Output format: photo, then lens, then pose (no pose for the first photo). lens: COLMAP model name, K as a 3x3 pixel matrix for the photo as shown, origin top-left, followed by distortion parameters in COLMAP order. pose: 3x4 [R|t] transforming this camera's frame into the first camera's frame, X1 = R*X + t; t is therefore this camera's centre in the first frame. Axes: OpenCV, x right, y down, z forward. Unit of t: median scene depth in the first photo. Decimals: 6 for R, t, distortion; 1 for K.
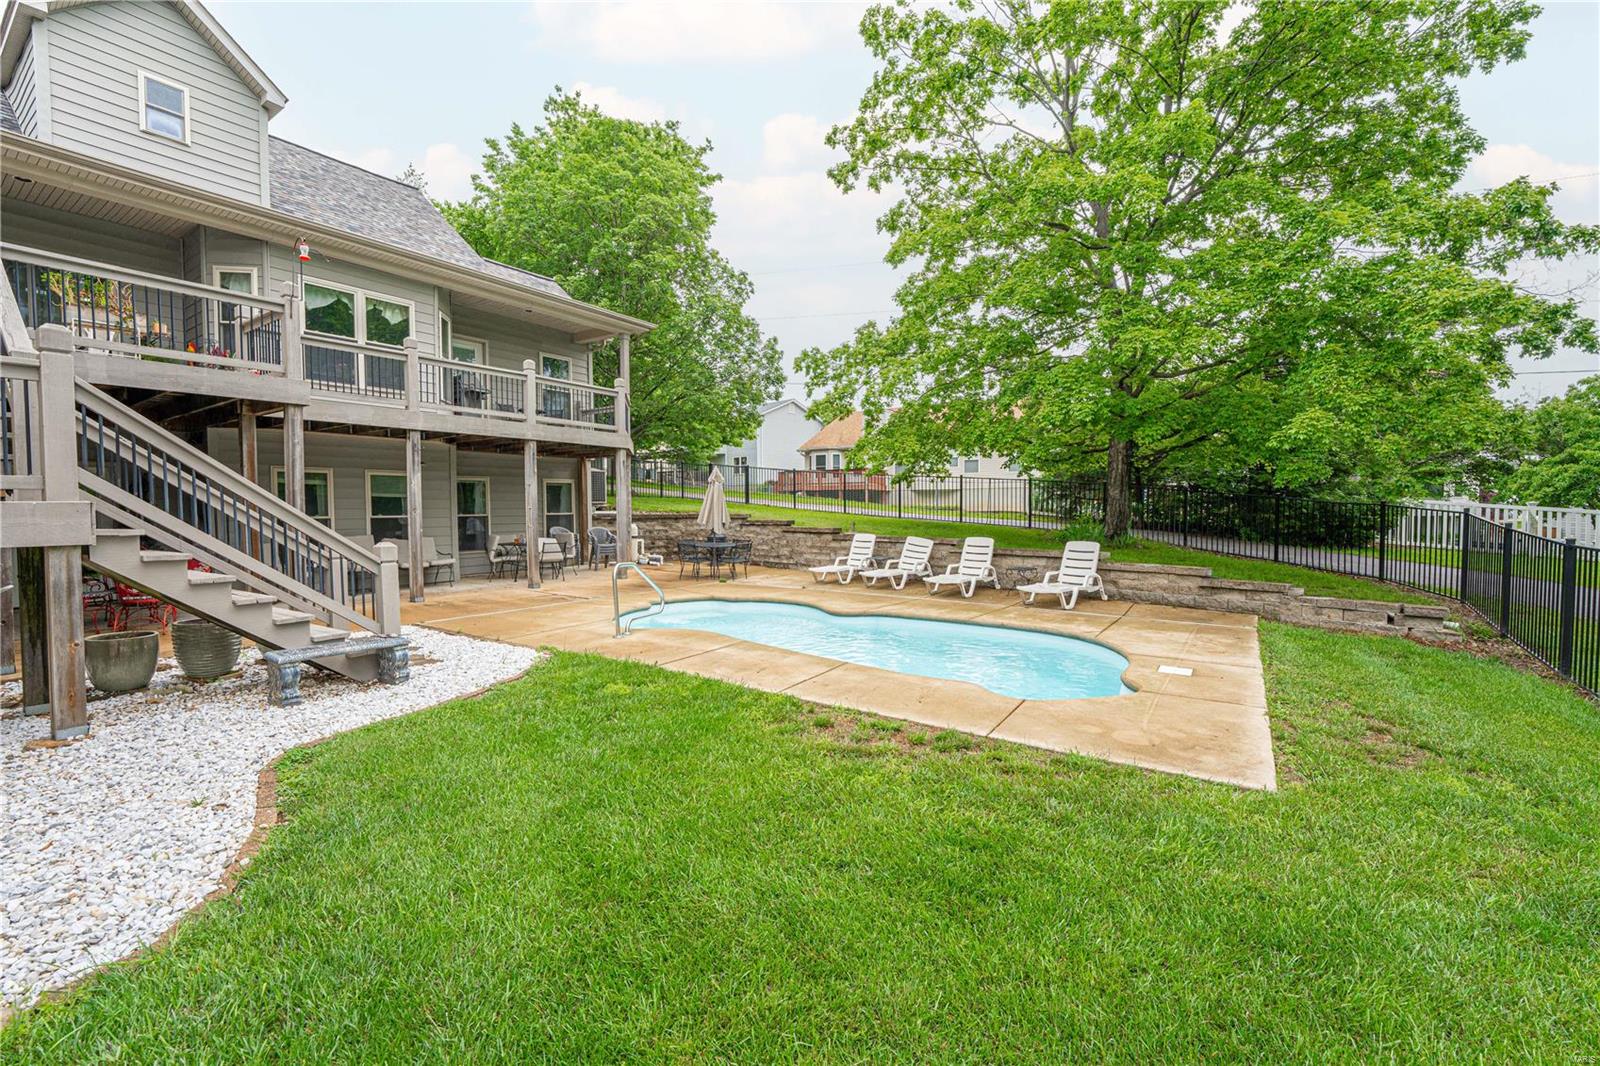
lens RADIAL K [[685.2, 0, 800.0], [0, 685.2, 533.0], [0, 0, 1]] dist [-0.002470, -0.000133]
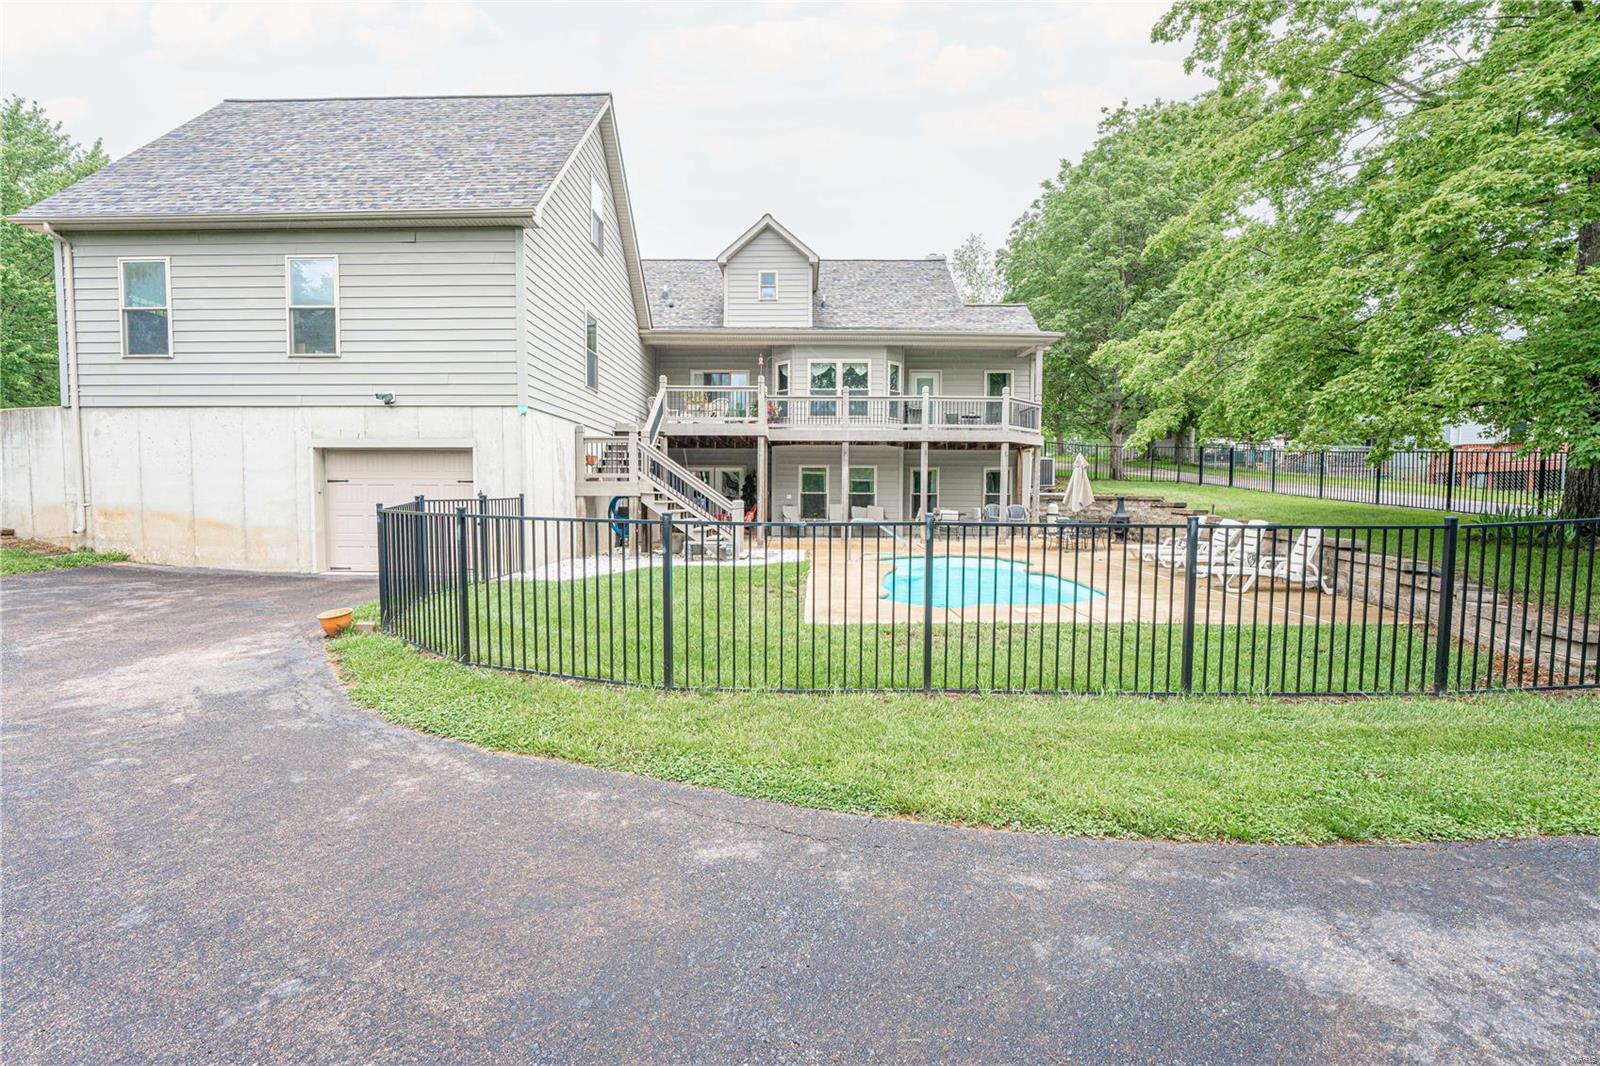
lens RADIAL K [[685.2, 0, 800.0], [0, 685.2, 533.0], [0, 0, 1]] dist [-0.002470, -0.000133]
pose [[0.598624, 0.037868, -0.800134, 0.639105], [-0.031402, 0.999224, 0.023797, 0.035871], [0.800414, 0.010881, 0.599348, -0.089556]]
